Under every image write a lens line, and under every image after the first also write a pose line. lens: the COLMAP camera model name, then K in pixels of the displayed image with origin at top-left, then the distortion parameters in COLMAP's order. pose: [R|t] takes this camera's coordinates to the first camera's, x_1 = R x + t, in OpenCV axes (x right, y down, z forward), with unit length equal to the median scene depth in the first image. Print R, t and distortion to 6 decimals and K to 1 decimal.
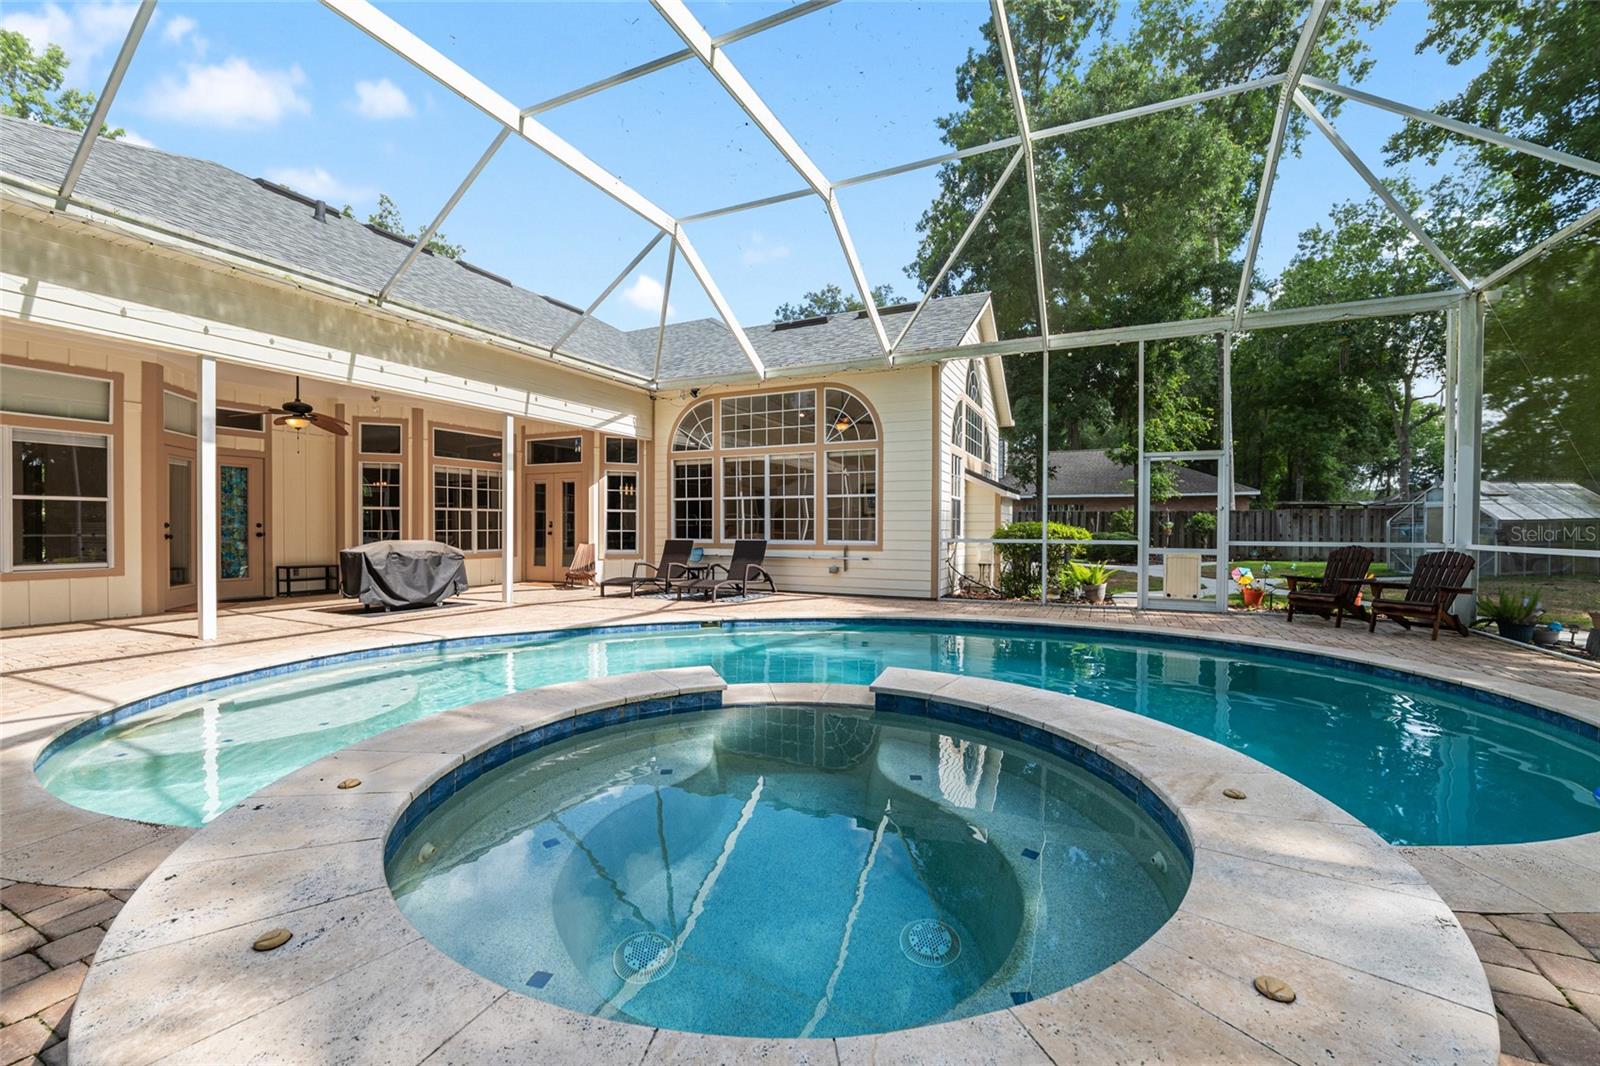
lens RADIAL K [[654.5, 0, 804.5], [0, 654.5, 536.7], [0, 0, 1]] dist [-0.013948, 0.000180]
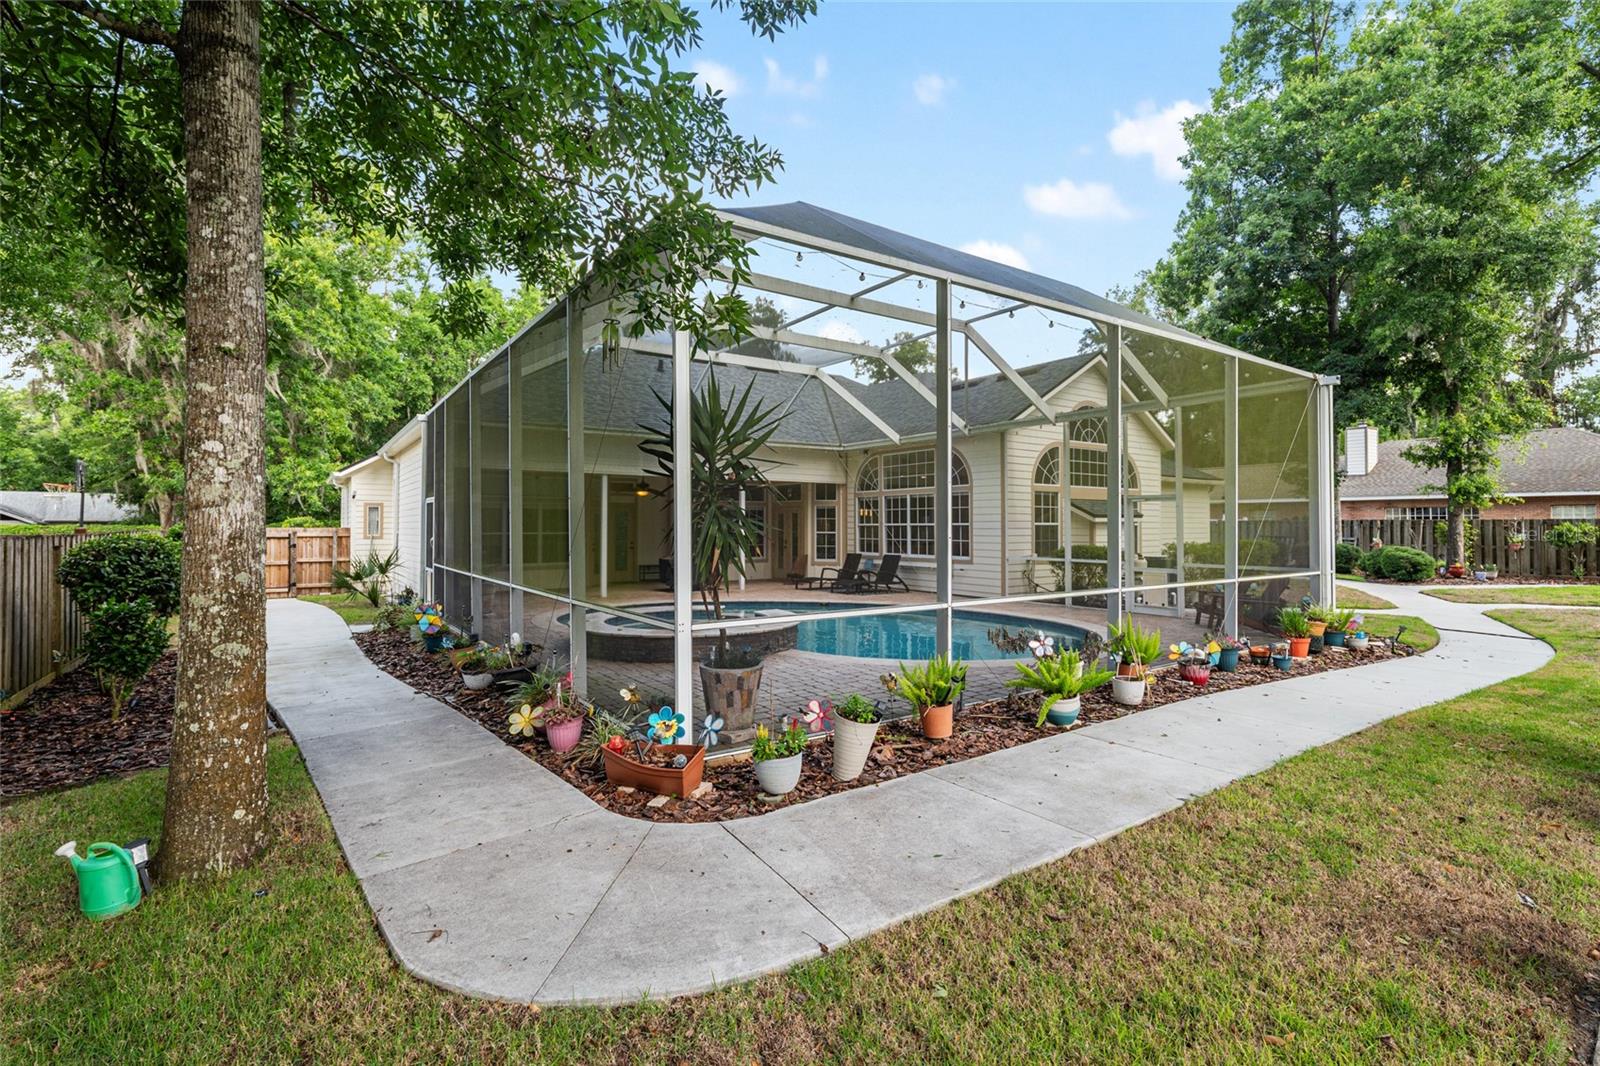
lens RADIAL K [[737.5, 0, 797.0], [0, 737.5, 527.8], [0, 0, 1]] dist [0.000193, 0.000015]
pose [[0.858108, 0.002235, -0.513464, 0.552113], [-0.007977, 0.999928, -0.008977, -0.036247], [0.513407, 0.011799, 0.858064, -0.491741]]
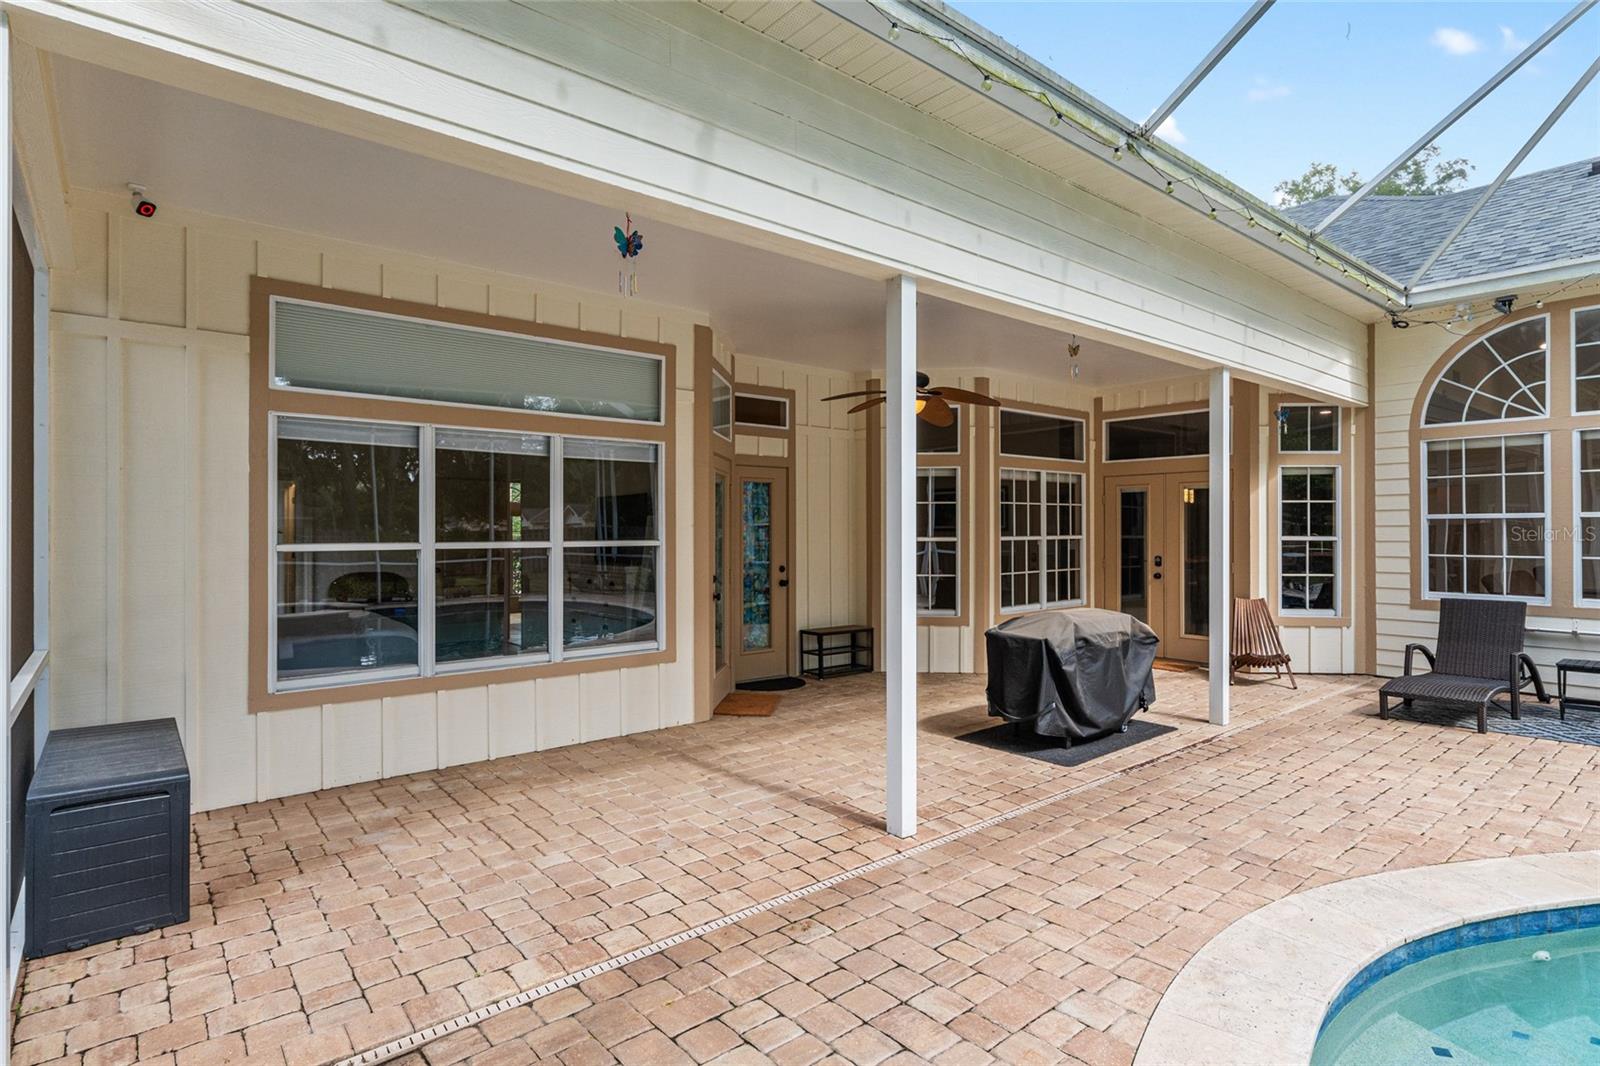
lens RADIAL K [[815.7, 0, 799.2], [0, 815.7, 529.3], [0, 0, 1]] dist [-0.002369, 0.000135]
pose [[0.904289, -0.005911, -0.426879, -0.398217], [-0.000551, 0.999887, -0.015014, -0.038966], [0.426920, 0.013812, 0.904184, 0.213384]]
